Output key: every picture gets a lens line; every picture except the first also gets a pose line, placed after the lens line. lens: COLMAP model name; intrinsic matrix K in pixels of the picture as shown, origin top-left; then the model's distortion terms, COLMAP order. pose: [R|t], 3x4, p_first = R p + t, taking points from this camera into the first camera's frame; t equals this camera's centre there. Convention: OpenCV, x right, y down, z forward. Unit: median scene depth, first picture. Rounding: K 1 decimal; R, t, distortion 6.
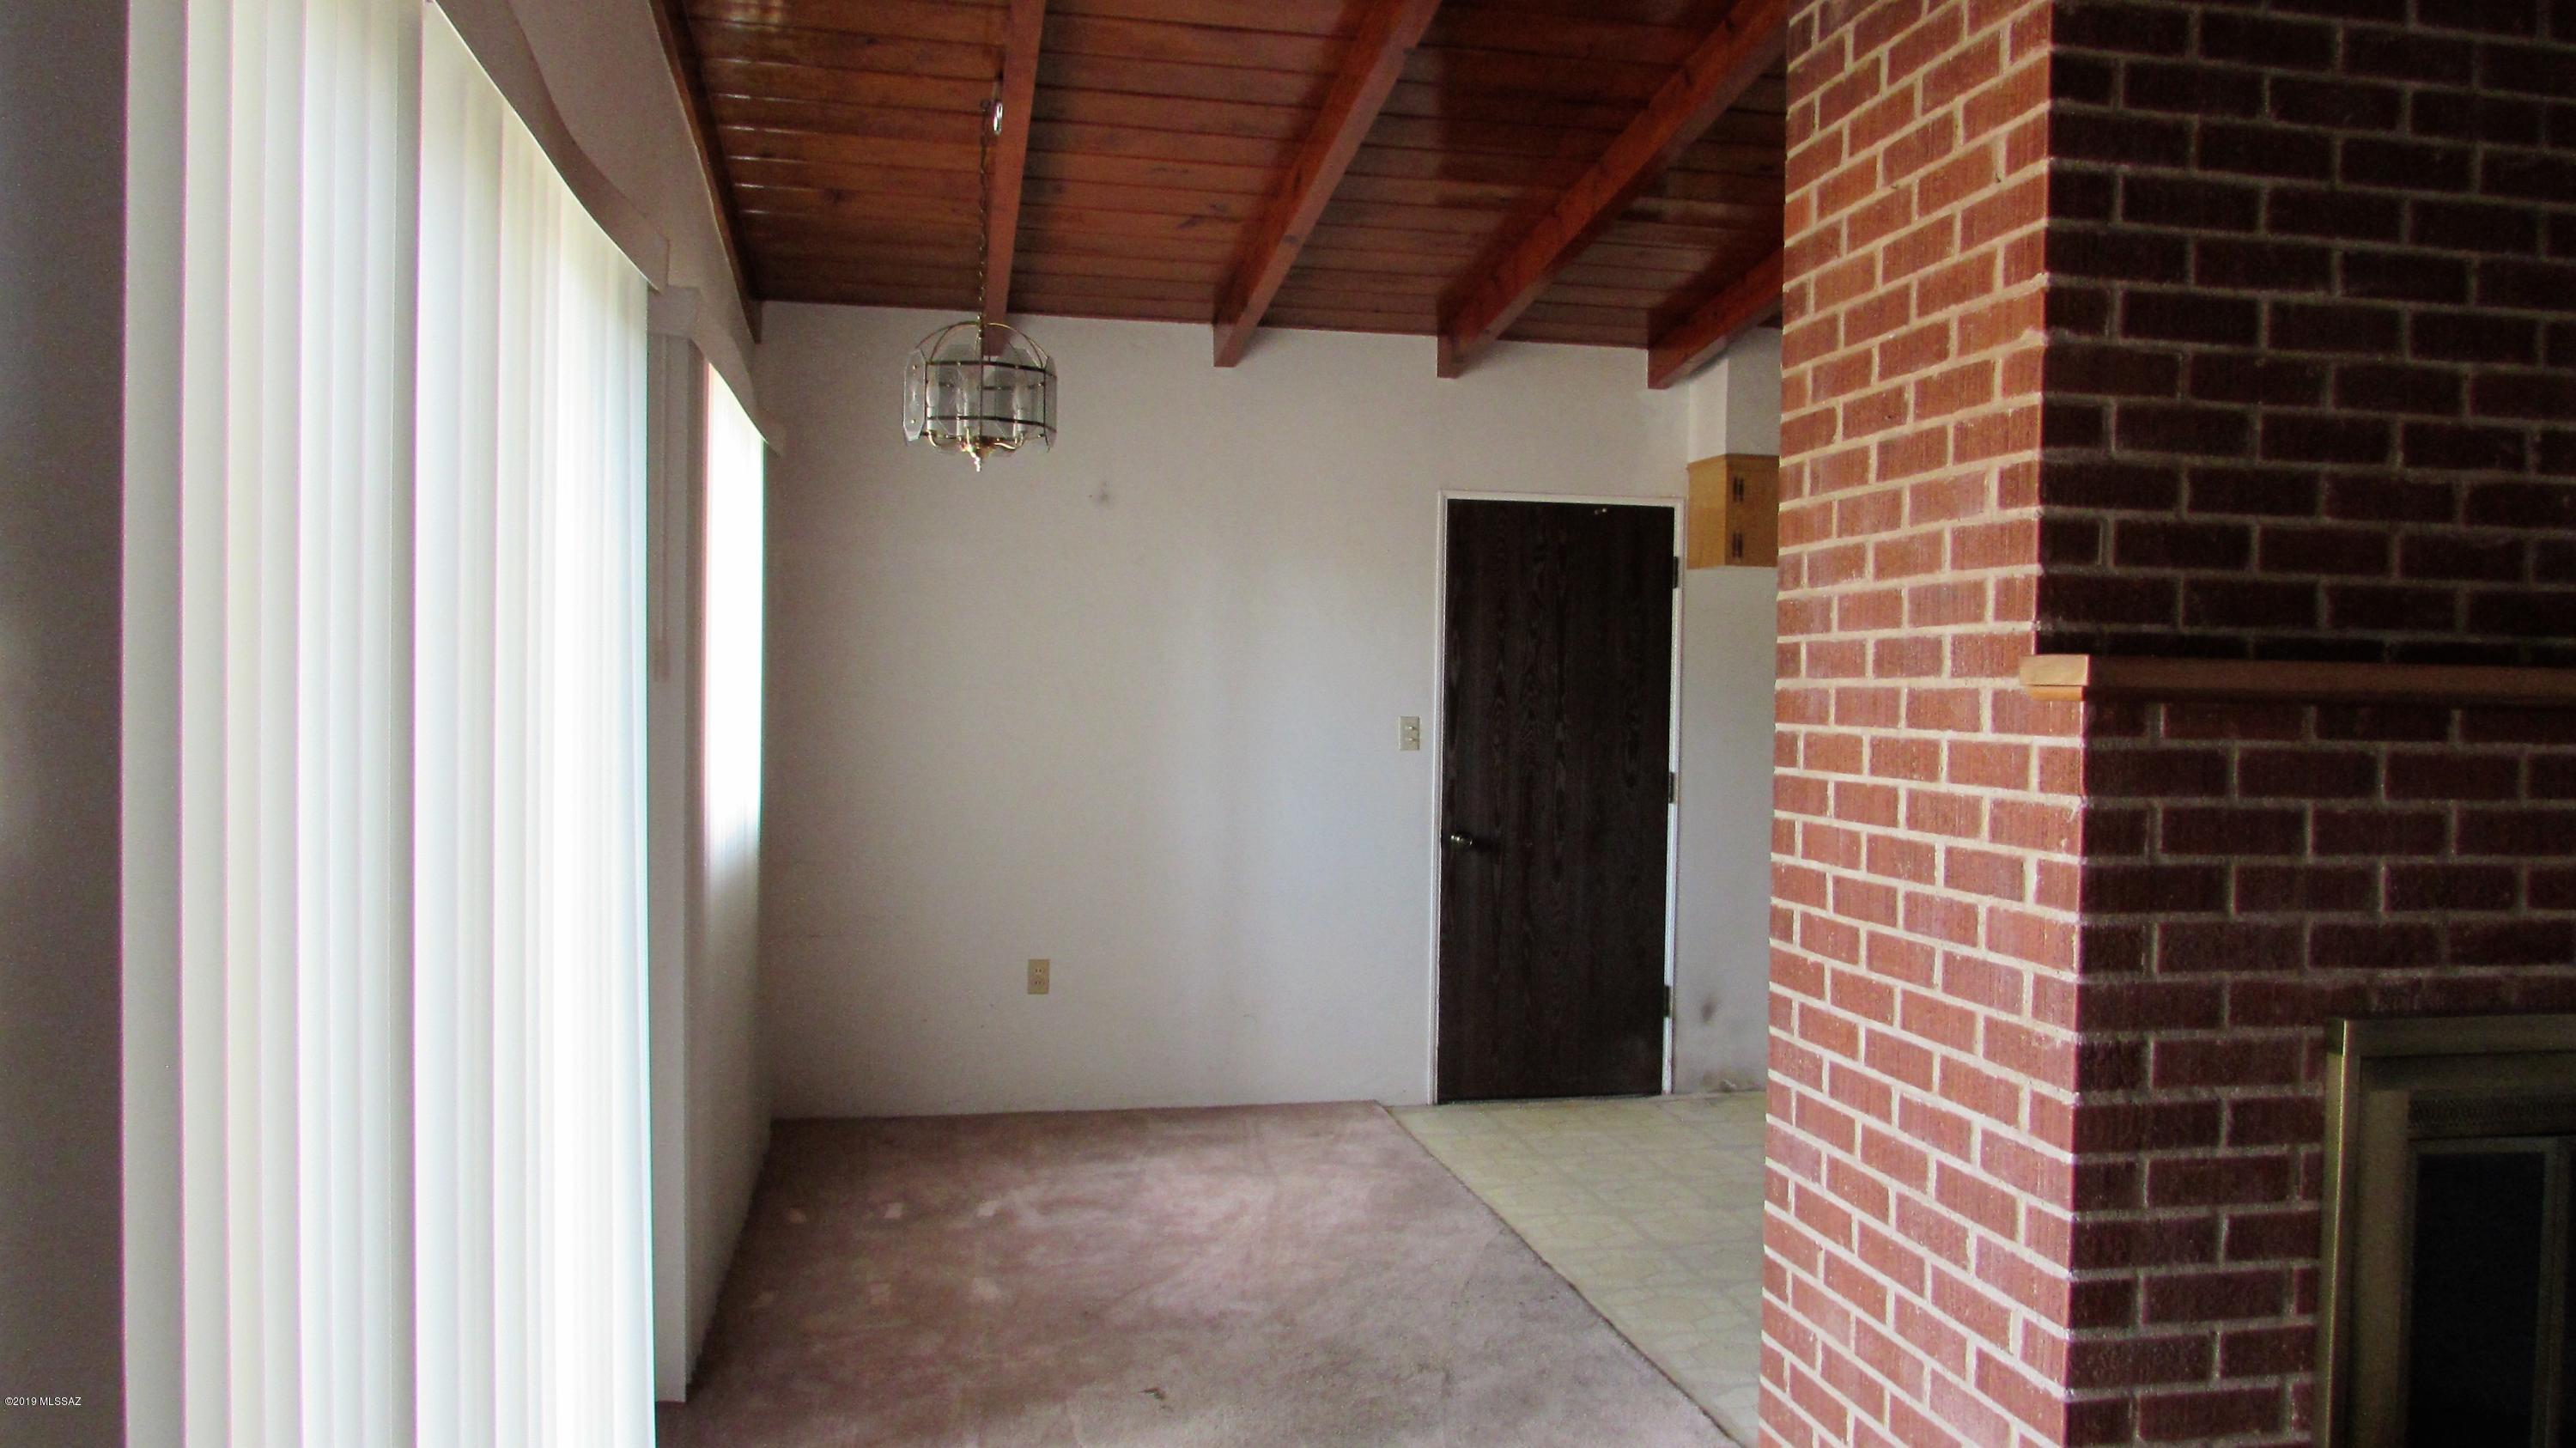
lens RADIAL K [[1954.7, 0, 1285.4], [0, 1954.7, 732.8], [0, 0, 1]] dist [-0.006903, 0.004094]
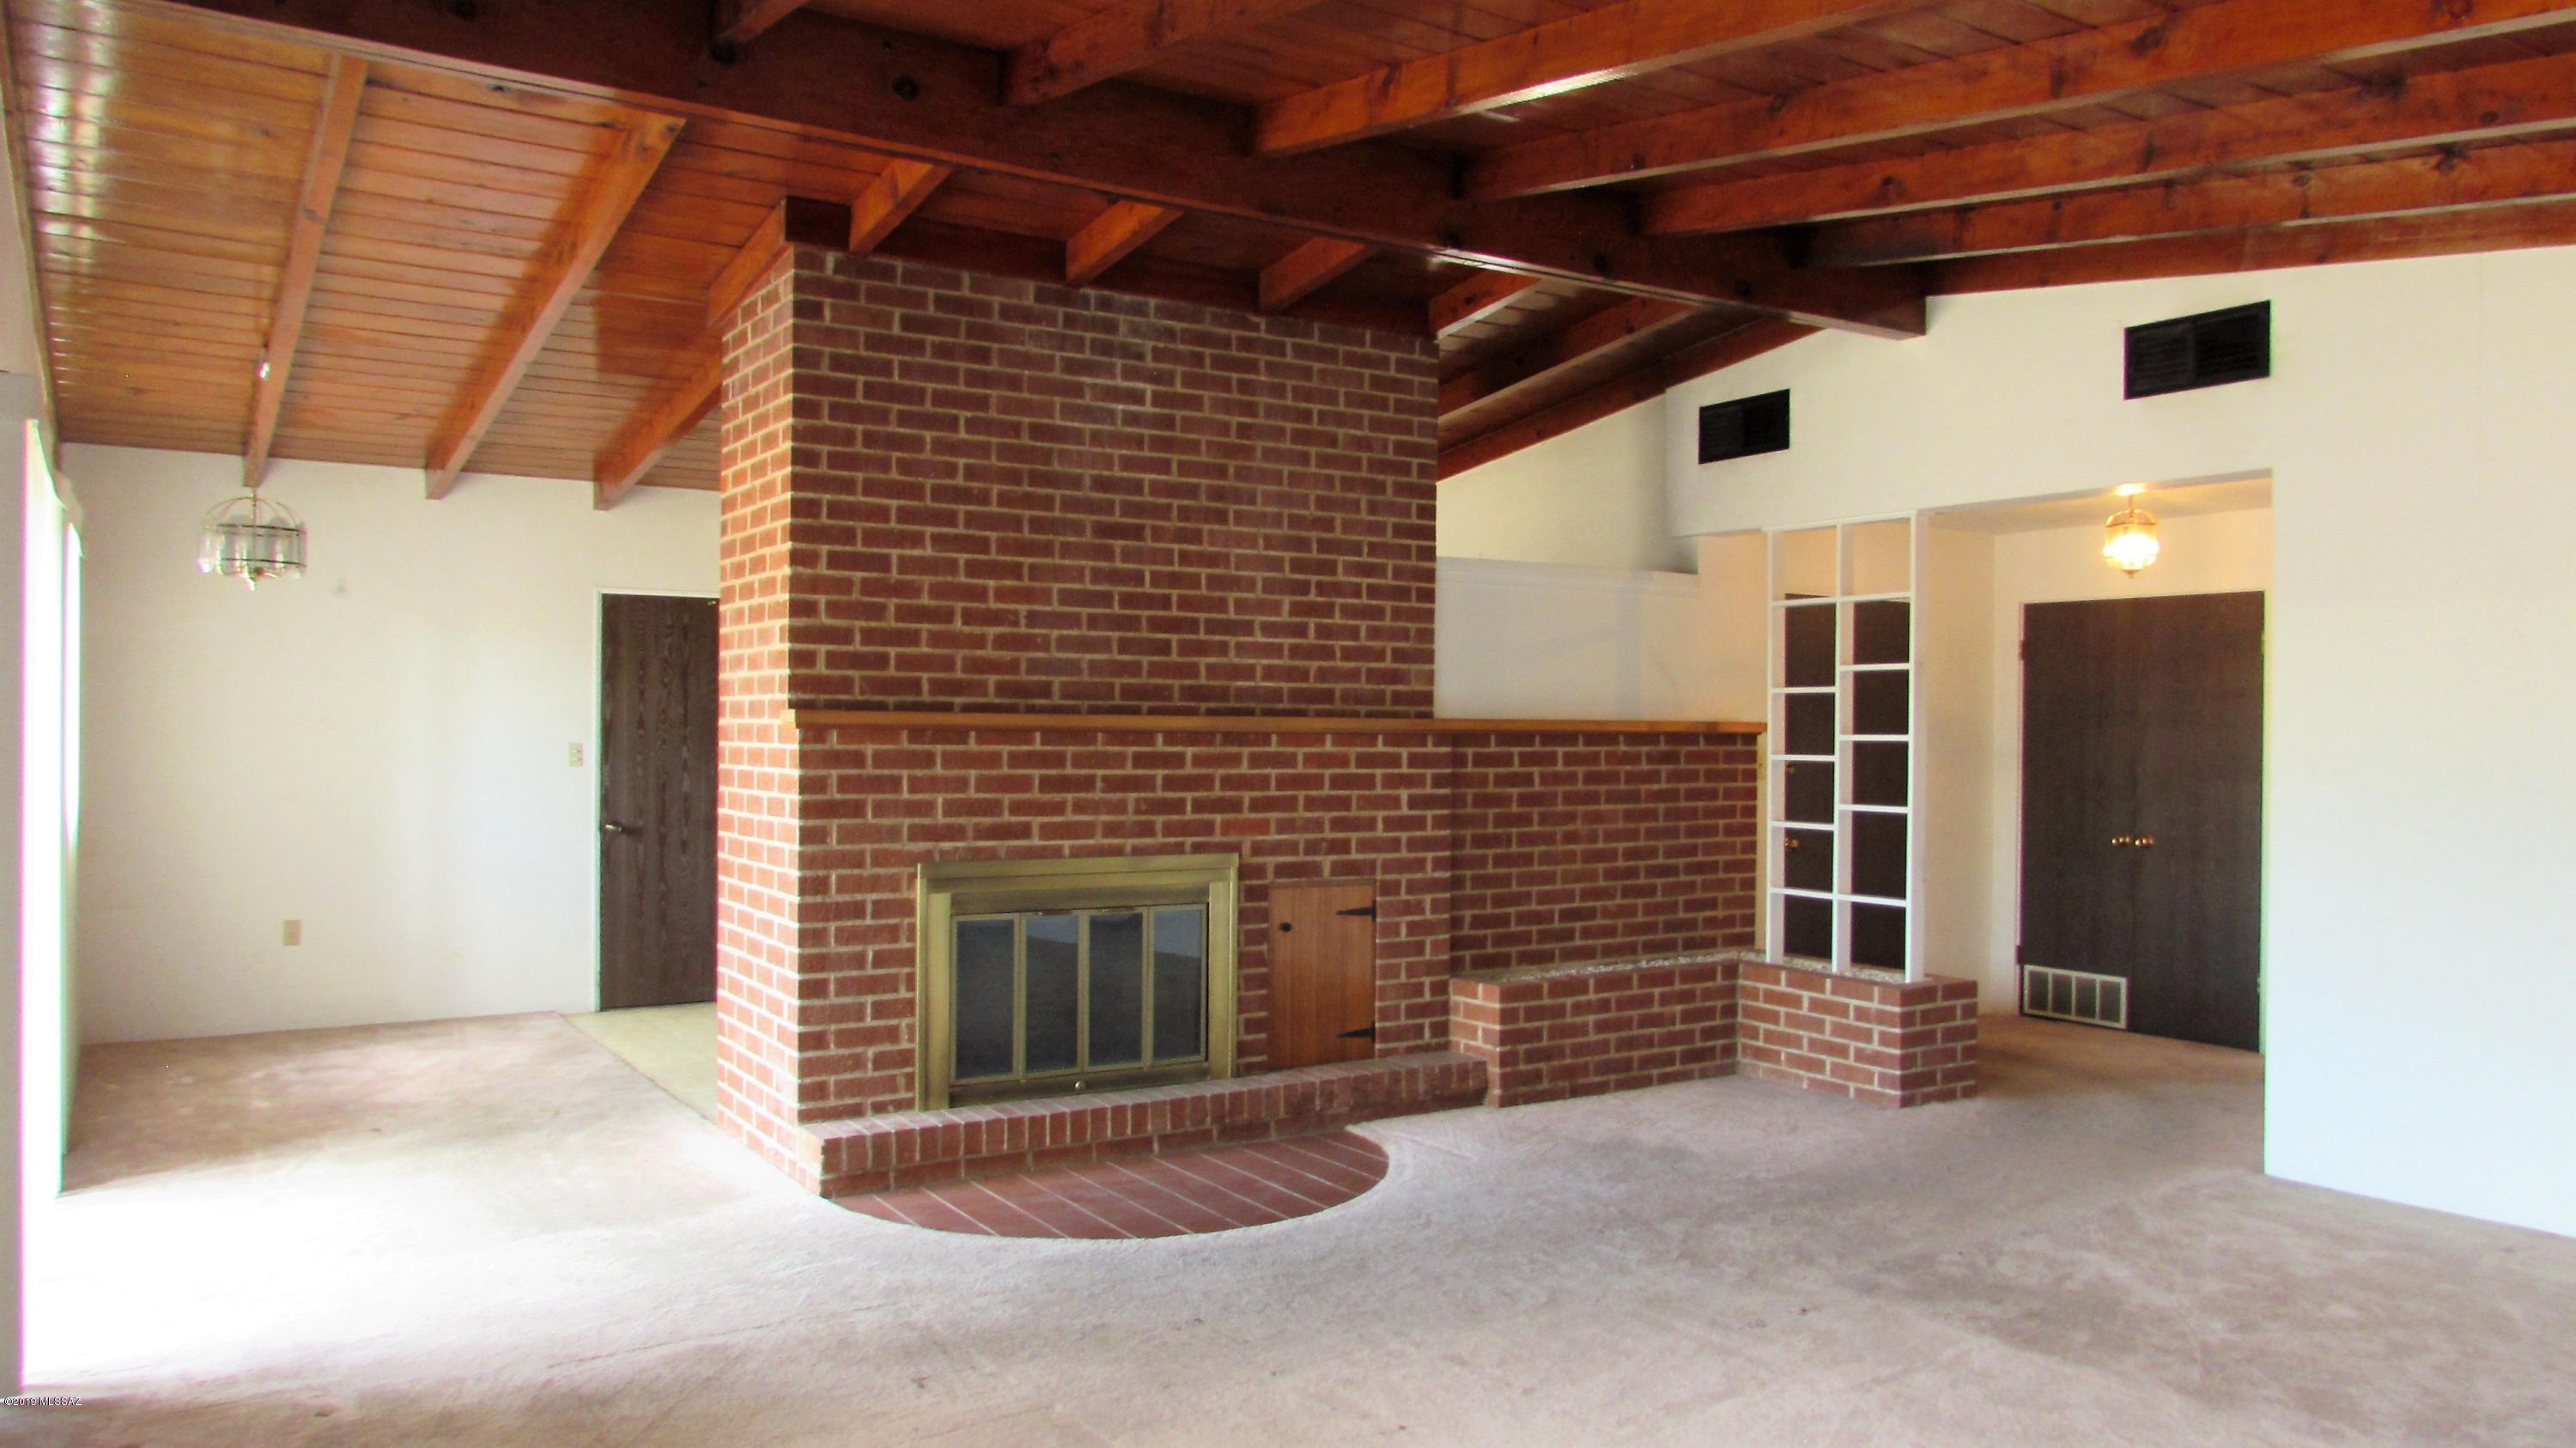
lens RADIAL K [[1954.7, 0, 1285.4], [0, 1954.7, 732.8], [0, 0, 1]] dist [-0.006903, 0.004094]
pose [[0.938002, -0.008356, 0.346529, 0.135049], [0.013926, 0.999811, -0.013585, 0.026295], [-0.346350, 0.017568, 0.937941, -1.305680]]
